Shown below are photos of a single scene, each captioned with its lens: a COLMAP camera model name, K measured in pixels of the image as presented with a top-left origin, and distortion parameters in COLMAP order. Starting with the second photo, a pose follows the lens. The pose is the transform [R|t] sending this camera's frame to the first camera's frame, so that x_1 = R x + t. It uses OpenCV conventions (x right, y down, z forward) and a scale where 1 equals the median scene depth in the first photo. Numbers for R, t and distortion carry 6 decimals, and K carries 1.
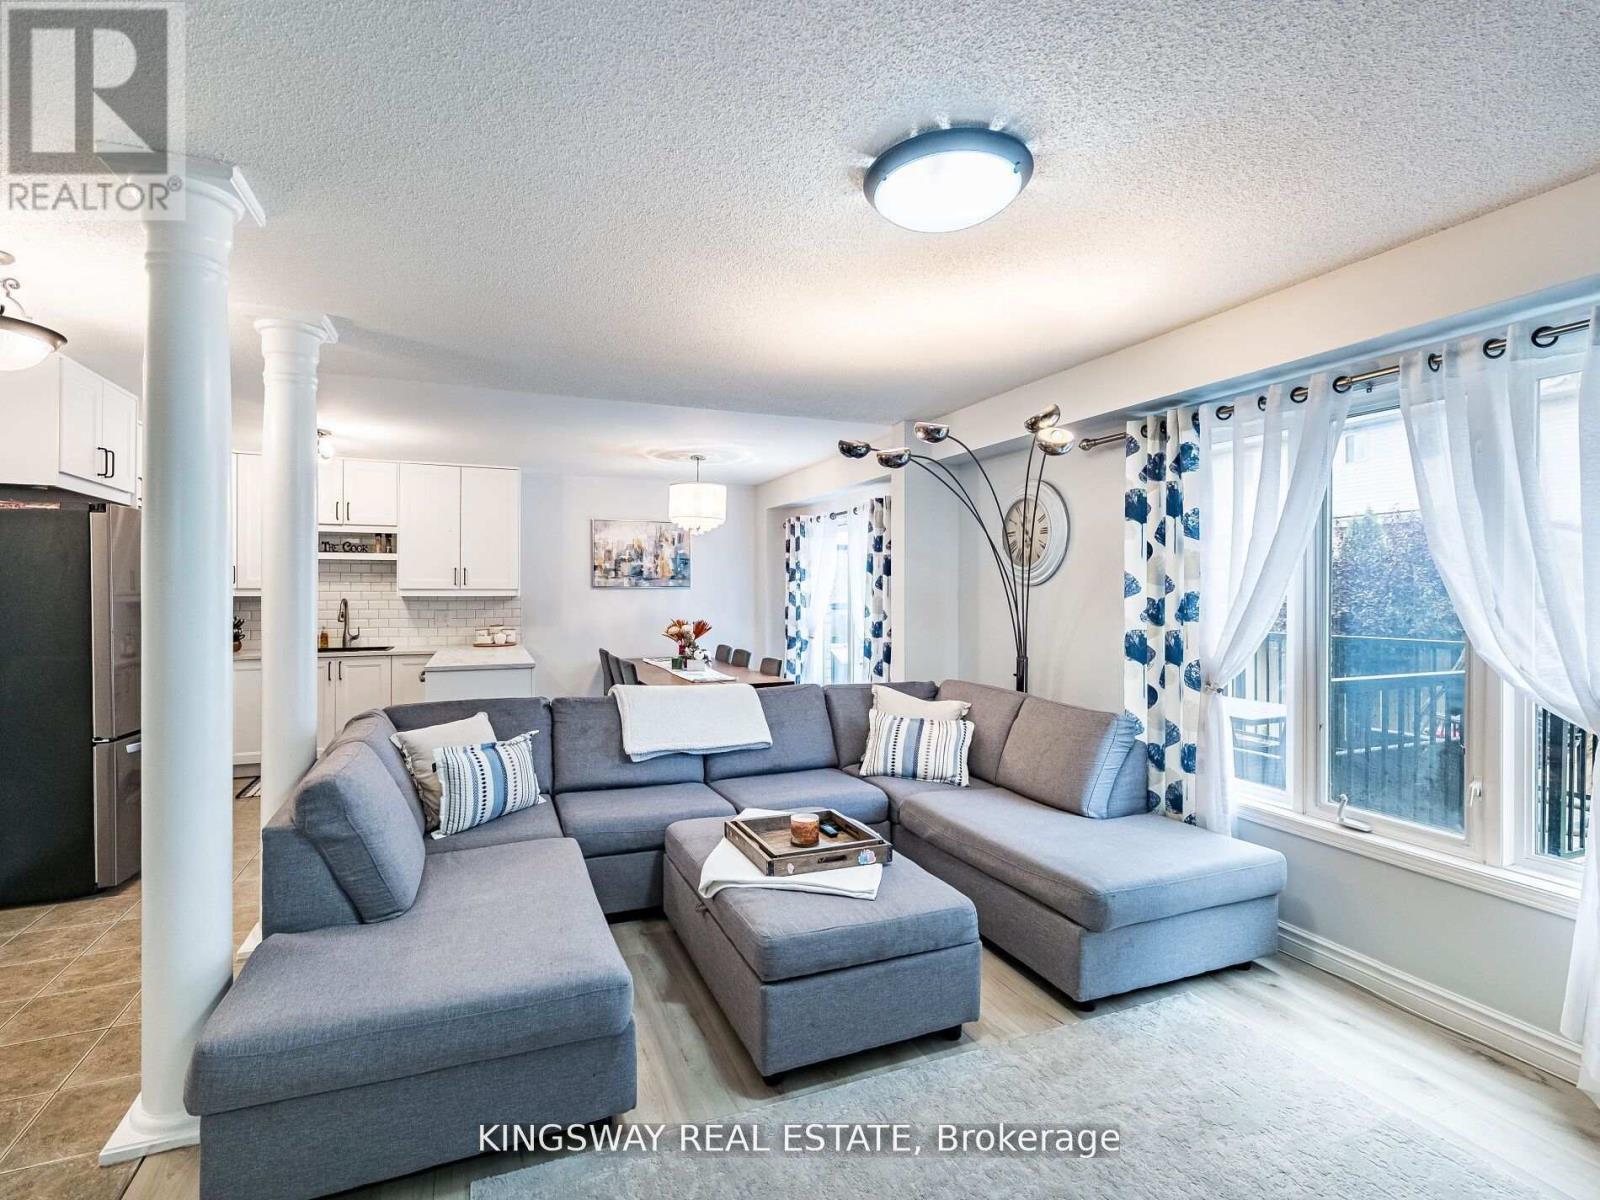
lens RADIAL K [[745.8, 0, 775.1], [0, 745.8, 591.4], [0, 0, 1]] dist [-0.003706, 0.000098]
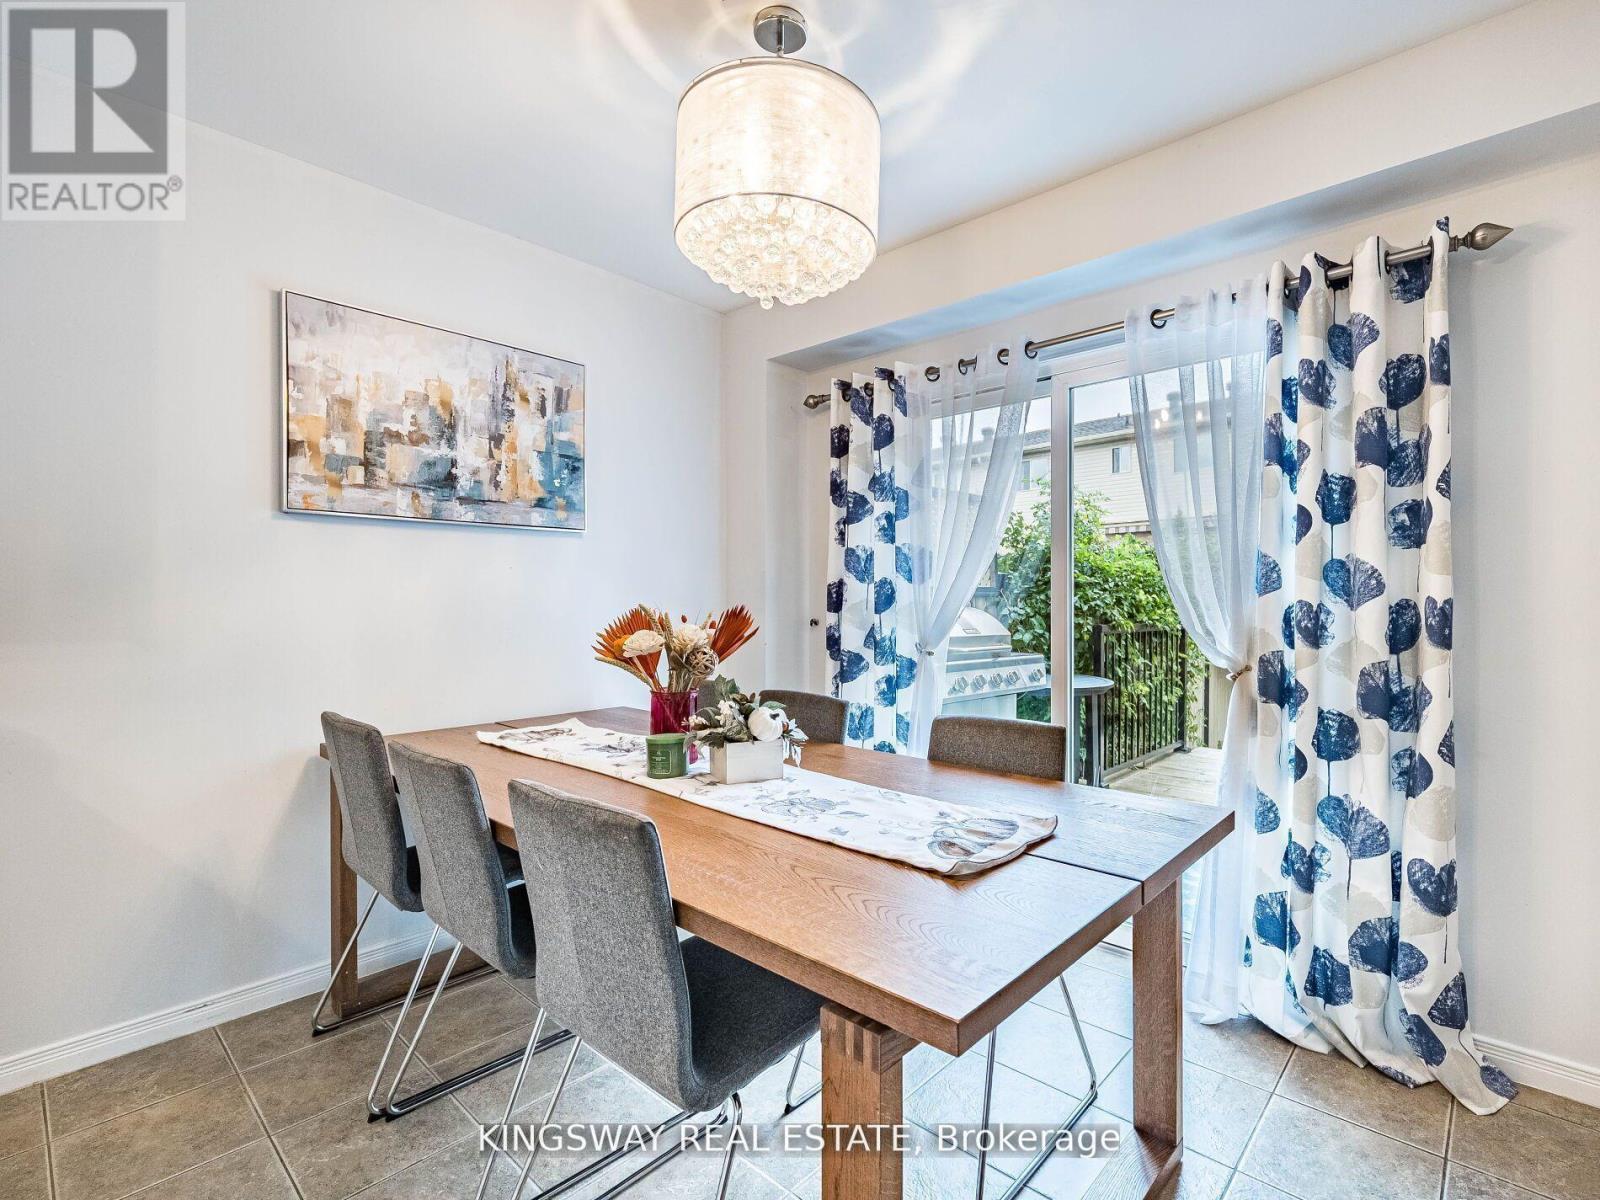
lens RADIAL K [[745.8, 0, 838.3], [0, 745.8, 600.1], [0, 0, 1]] dist [-0.003706, 0.000098]
pose [[0.885888, 0.002253, 0.463893, -0.188131], [-0.001609, 0.999997, -0.001783, 0.031951], [-0.463896, 0.000833, 0.885890, 0.637766]]
